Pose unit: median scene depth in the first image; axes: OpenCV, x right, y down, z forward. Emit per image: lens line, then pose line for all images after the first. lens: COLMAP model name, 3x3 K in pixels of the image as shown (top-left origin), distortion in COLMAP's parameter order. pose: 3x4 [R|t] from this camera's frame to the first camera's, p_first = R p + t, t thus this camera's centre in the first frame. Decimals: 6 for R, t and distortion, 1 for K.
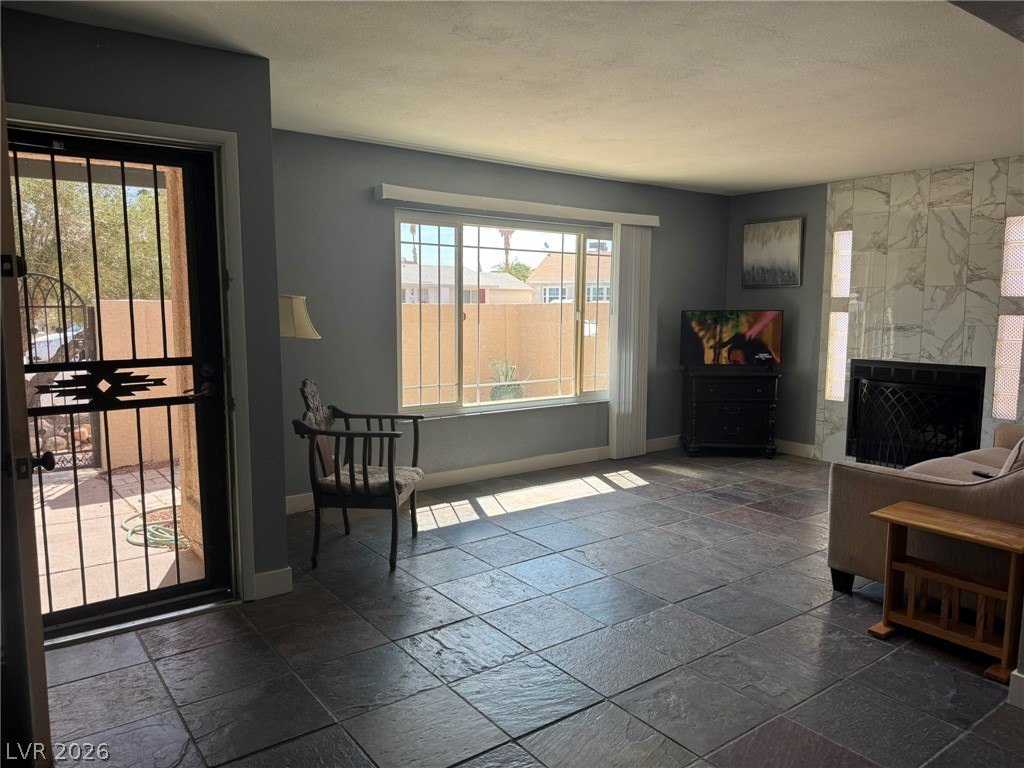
lens RADIAL K [[727.7, 0, 512.0], [0, 727.7, 384.0], [0, 0, 1]] dist [-0.003218, -0.001732]
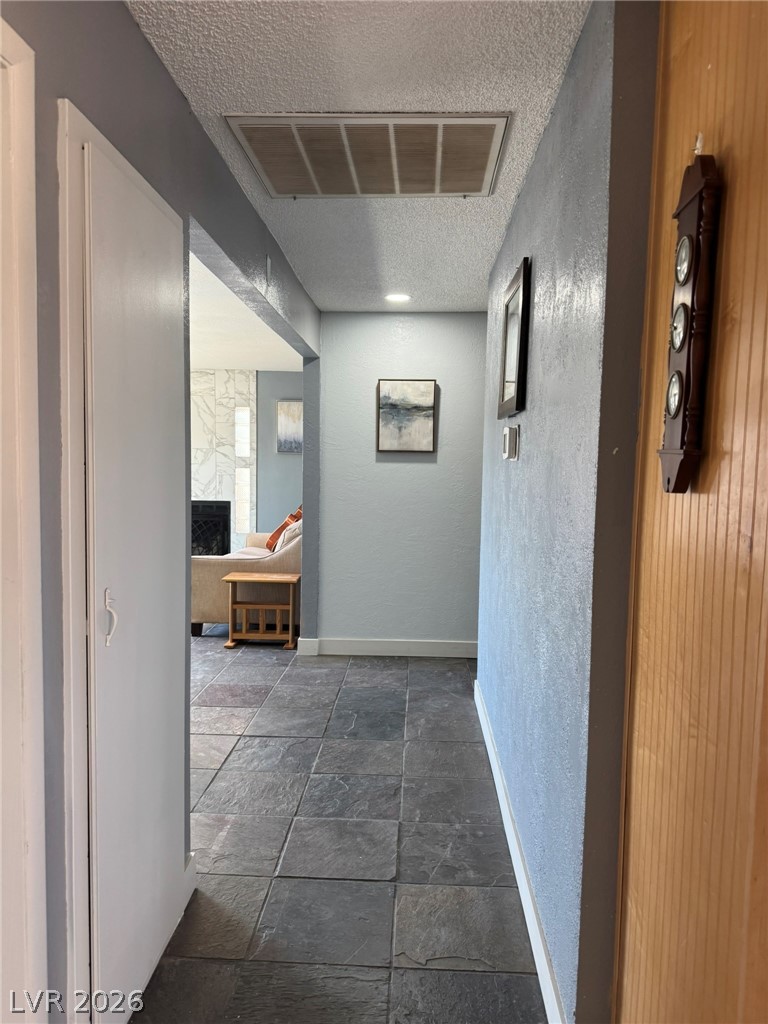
lens RADIAL K [[719.4, 0, 377.9], [0, 719.4, 515.6], [0, 0, 1]] dist [0.059488, -0.099883]
pose [[0.637794, -0.046519, 0.768801, -0.603716], [0.068486, 0.997646, 0.003550, 0.042628], [-0.767156, 0.050388, 0.639478, -0.420748]]
